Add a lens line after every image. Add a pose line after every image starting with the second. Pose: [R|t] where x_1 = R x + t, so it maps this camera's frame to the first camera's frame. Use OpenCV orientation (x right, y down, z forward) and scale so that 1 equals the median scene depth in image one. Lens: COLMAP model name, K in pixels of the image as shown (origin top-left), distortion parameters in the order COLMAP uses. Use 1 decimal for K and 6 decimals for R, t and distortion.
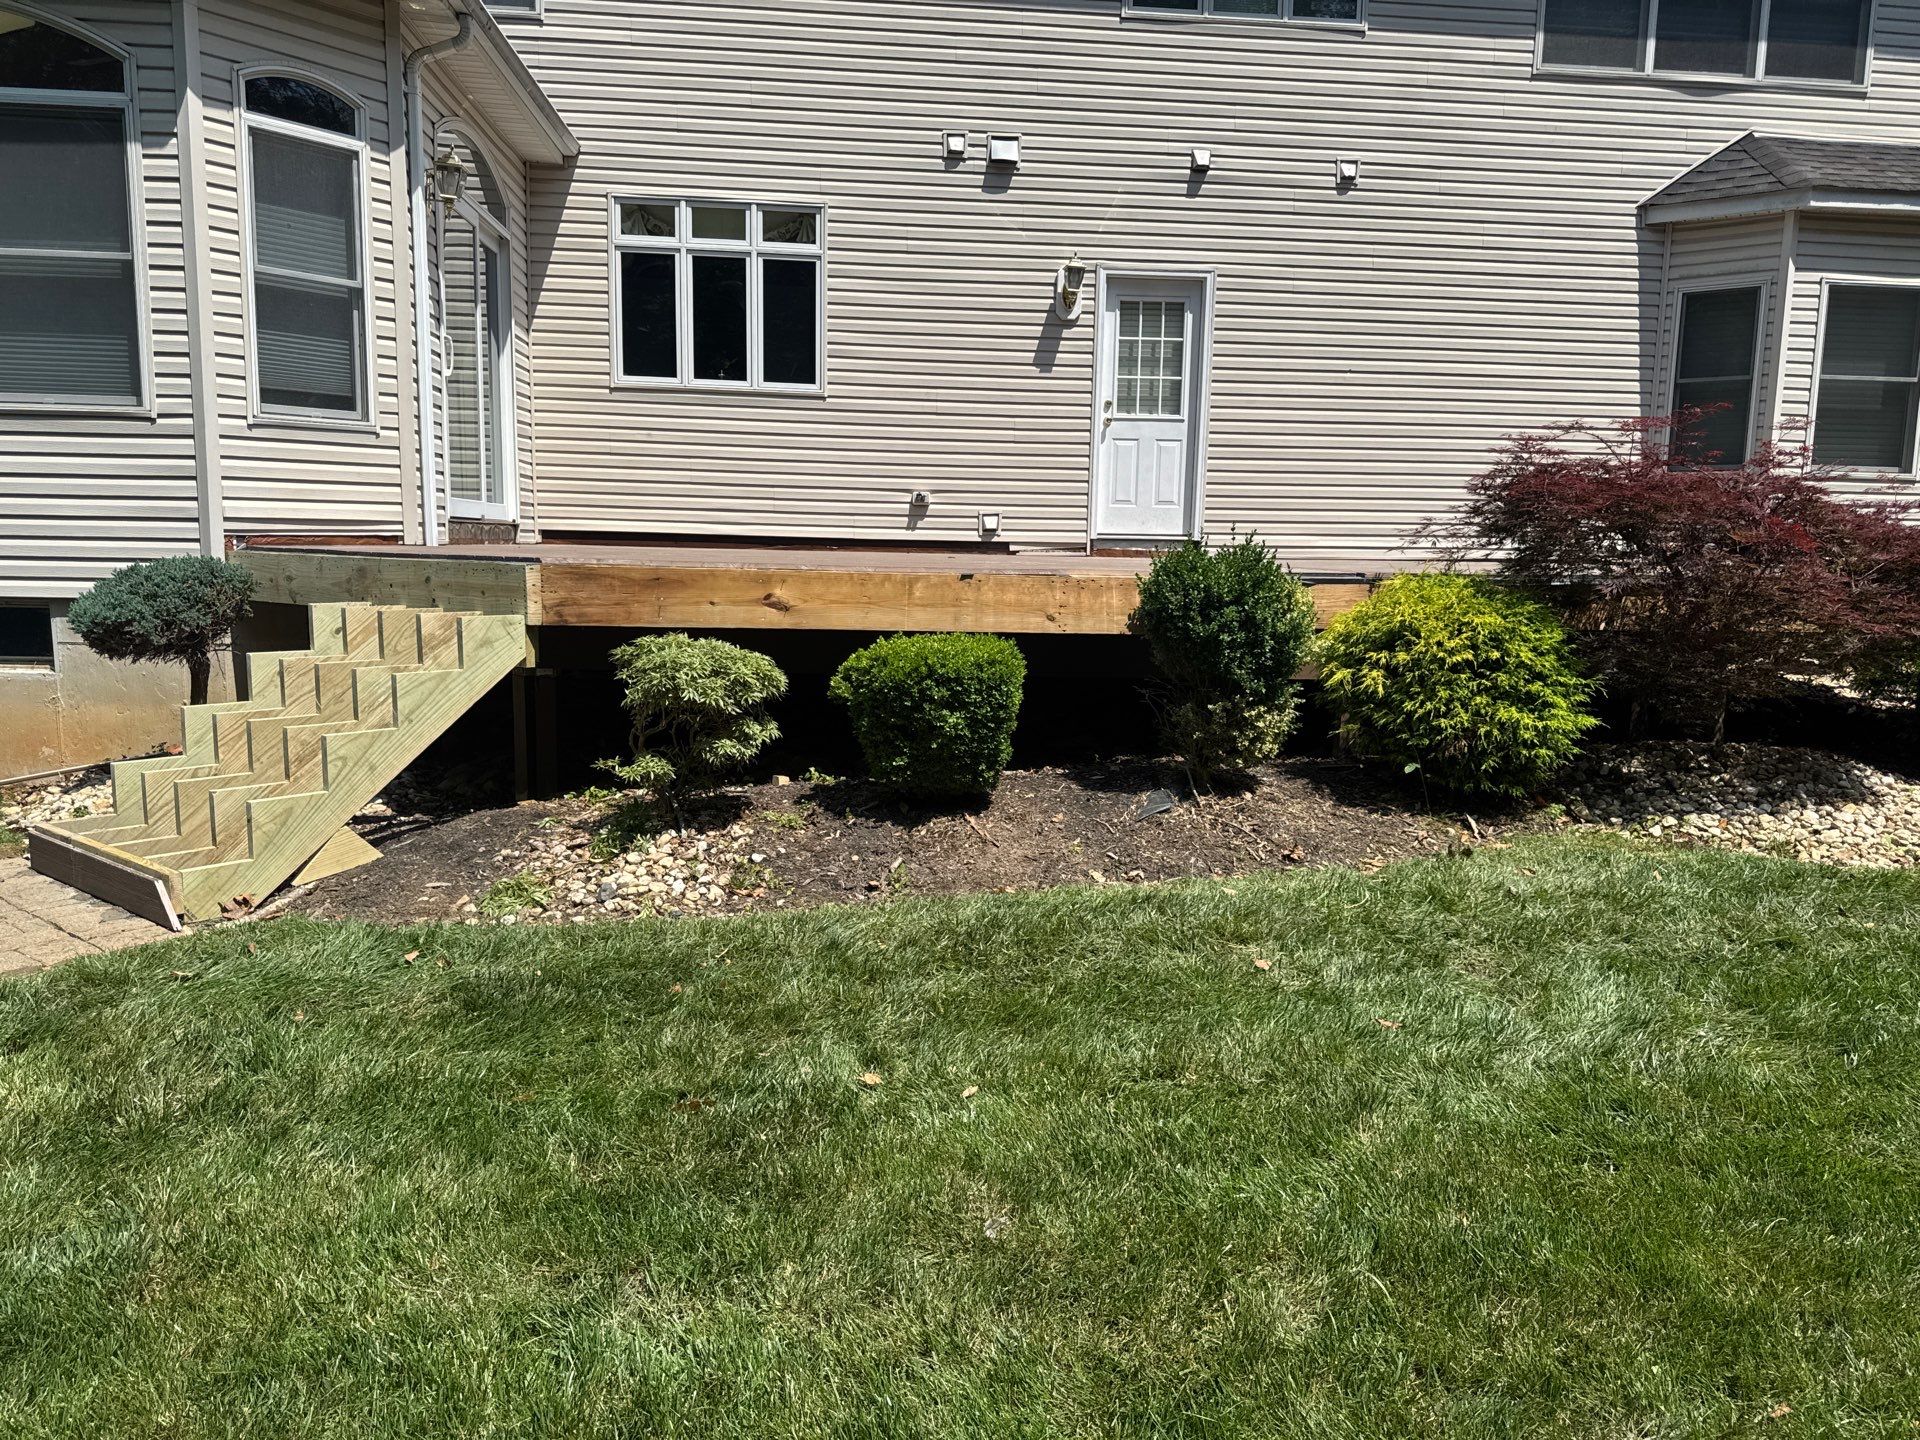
lens RADIAL K [[1374.1, 0, 989.8], [0, 1374.1, 728.1], [0, 0, 1]] dist [0.043136, -0.033893]
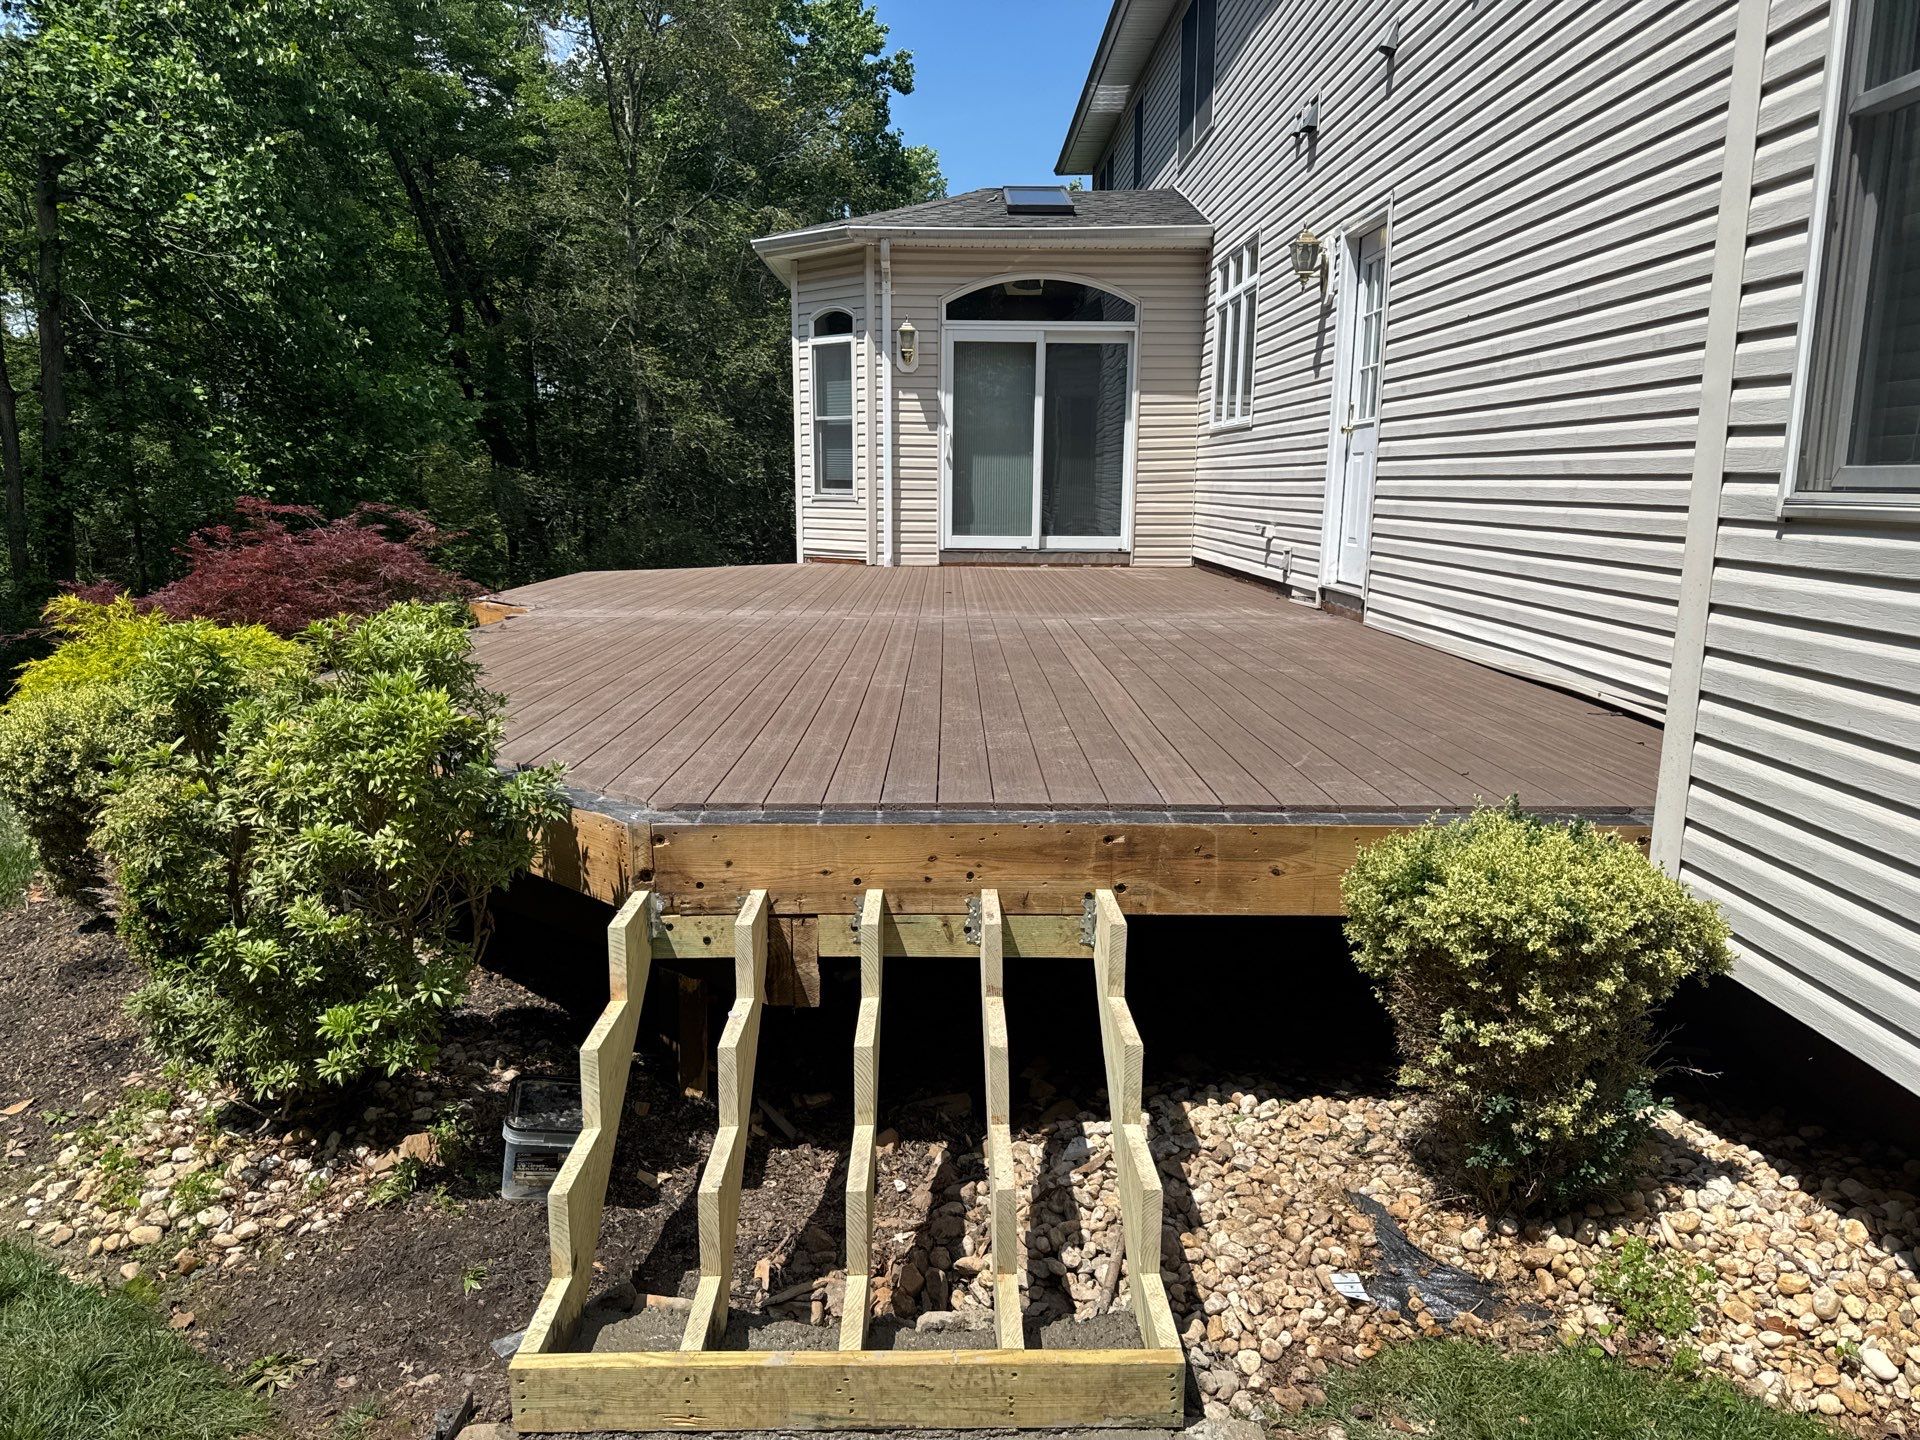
lens RADIAL K [[1377.5, 0, 960.6], [0, 1377.5, 725.2], [0, 0, 1]] dist [0.003569, -0.008302]
pose [[-0.098190, 0.148327, -0.984052, 0.893539], [-0.145714, 0.976030, 0.161658, -0.166515], [0.984442, 0.159264, -0.074223, 0.916417]]
